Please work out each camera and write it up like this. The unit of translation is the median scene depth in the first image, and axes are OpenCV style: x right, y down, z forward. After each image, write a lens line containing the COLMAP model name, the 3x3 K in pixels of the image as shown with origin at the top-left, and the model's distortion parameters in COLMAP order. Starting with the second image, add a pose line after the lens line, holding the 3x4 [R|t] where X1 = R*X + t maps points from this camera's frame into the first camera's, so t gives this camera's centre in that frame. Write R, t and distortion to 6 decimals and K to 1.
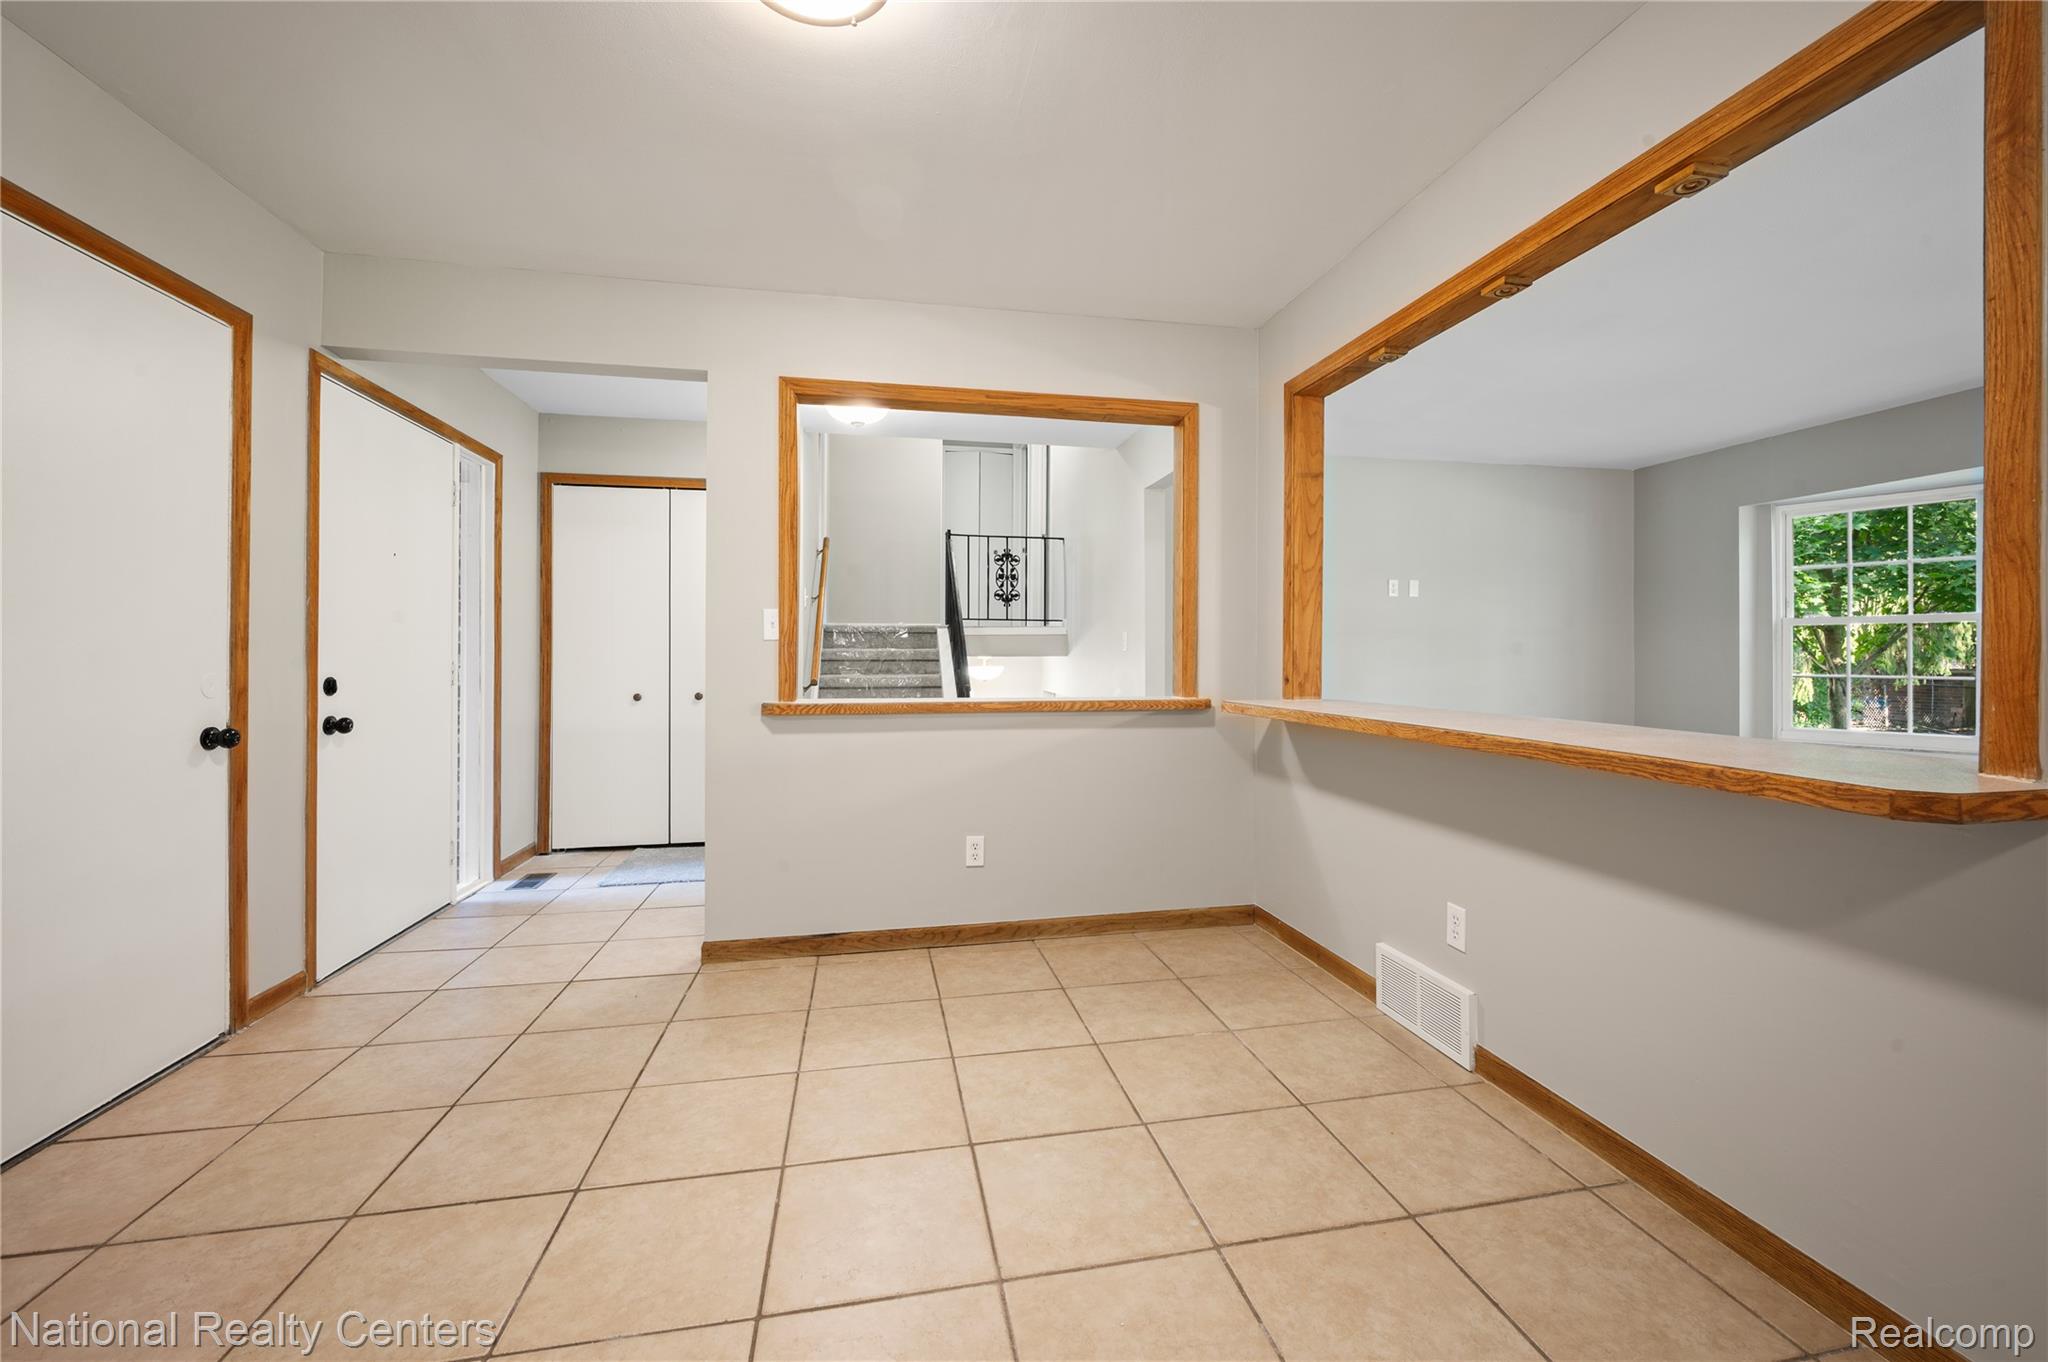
lens RADIAL K [[822.1, 0, 1026.2], [0, 822.1, 648.1], [0, 0, 1]] dist [-0.007773, -0.000108]
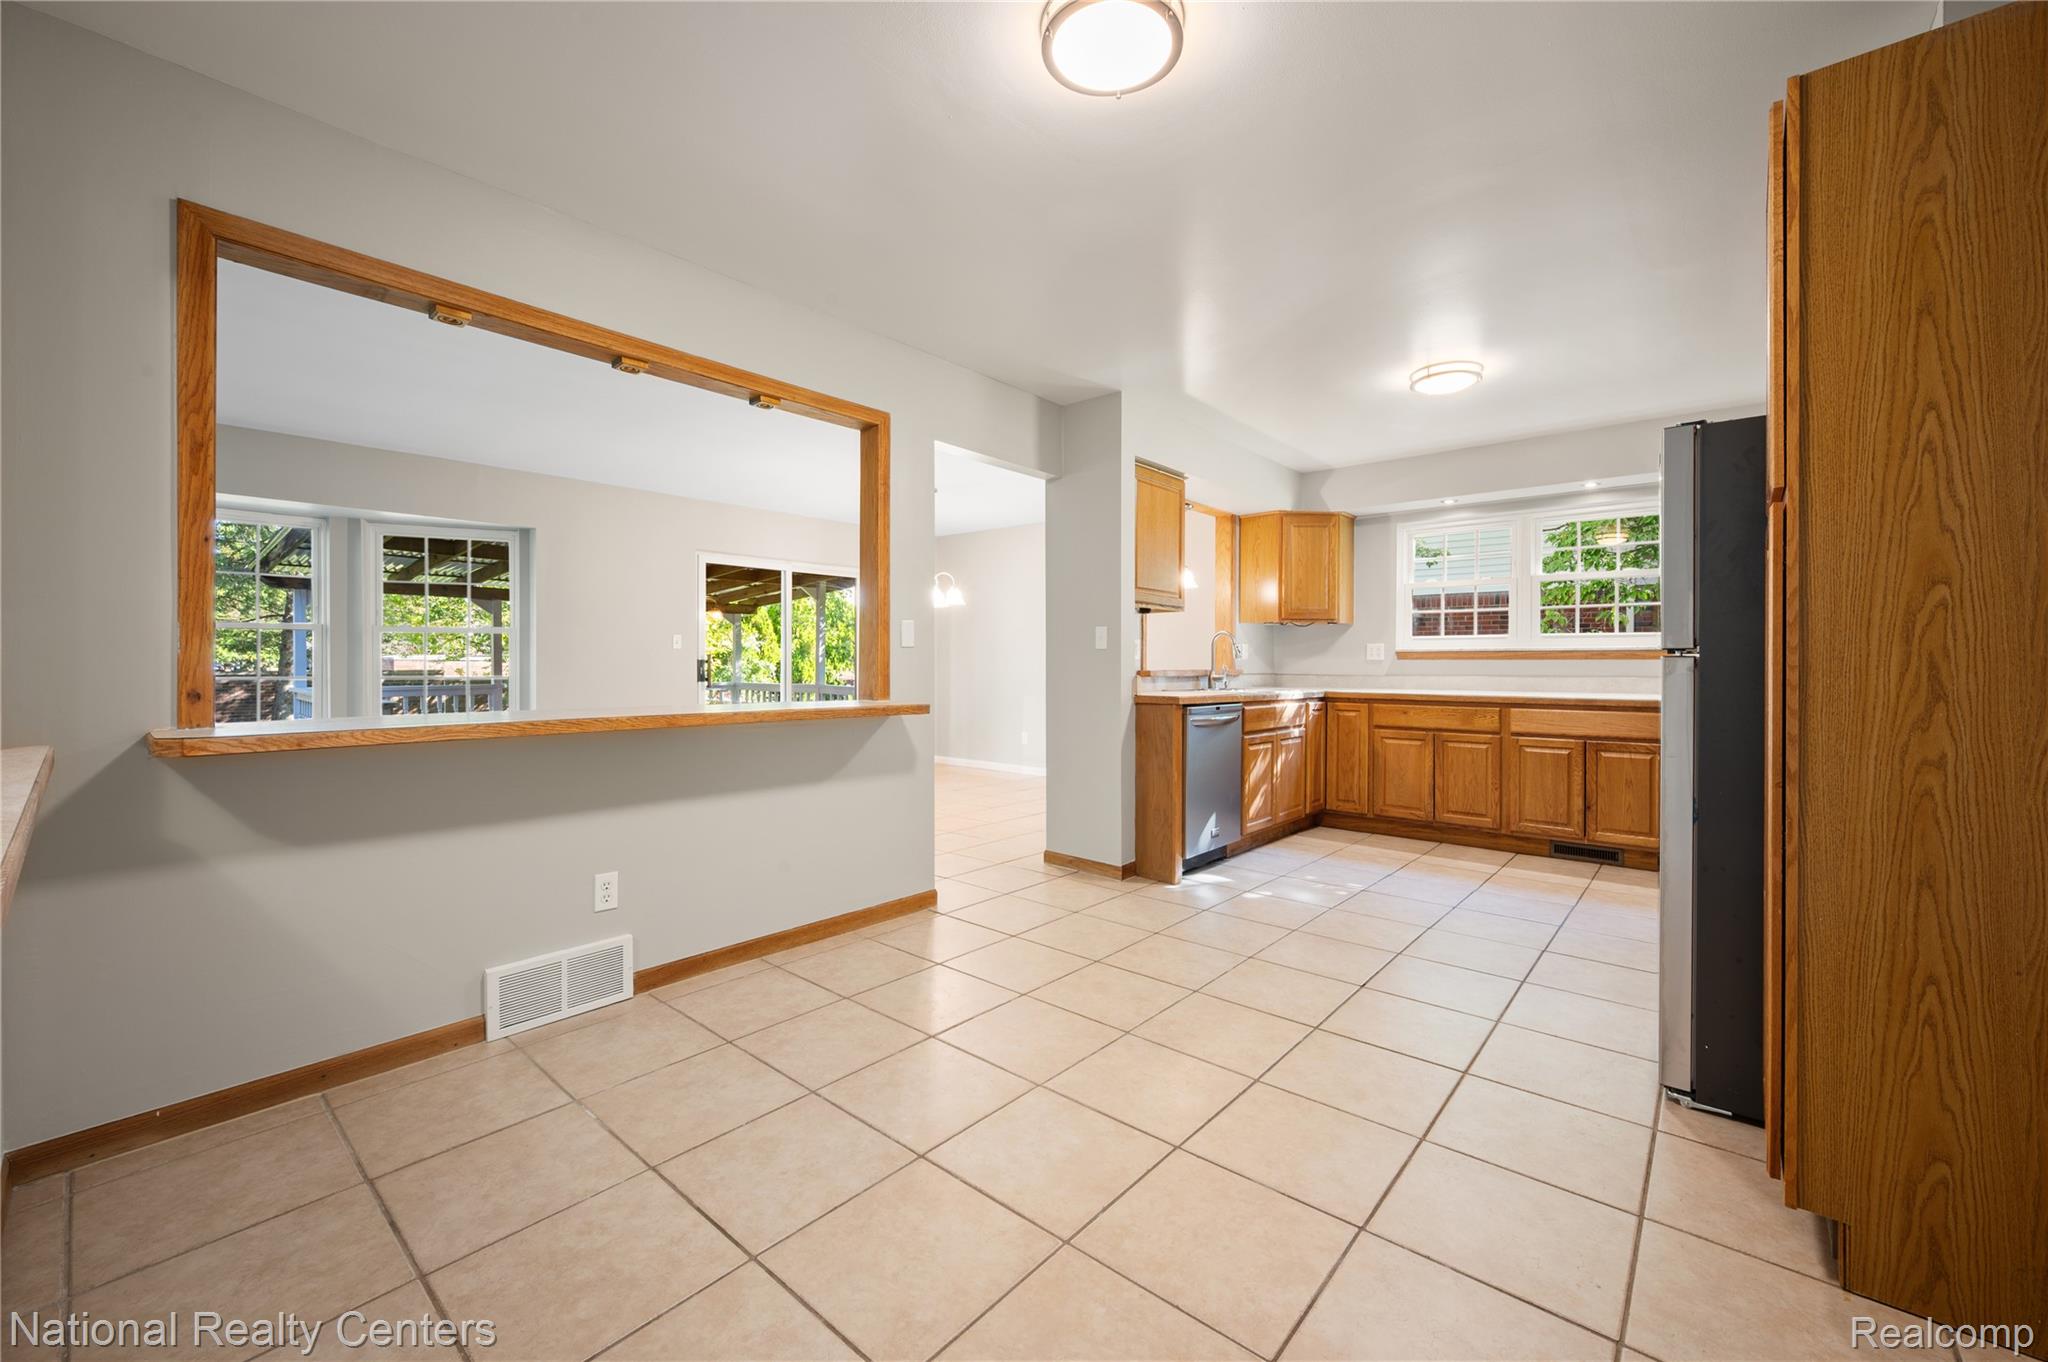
lens RADIAL K [[820.8, 0, 1030.8], [0, 820.8, 666.9], [0, 0, 1]] dist [-0.001012, -0.000110]
pose [[-0.621653, -0.005101, 0.783276, -0.562814], [-0.007468, 0.999972, 0.000586, 0.011674], [-0.783257, -0.005486, -0.621673, 0.928737]]
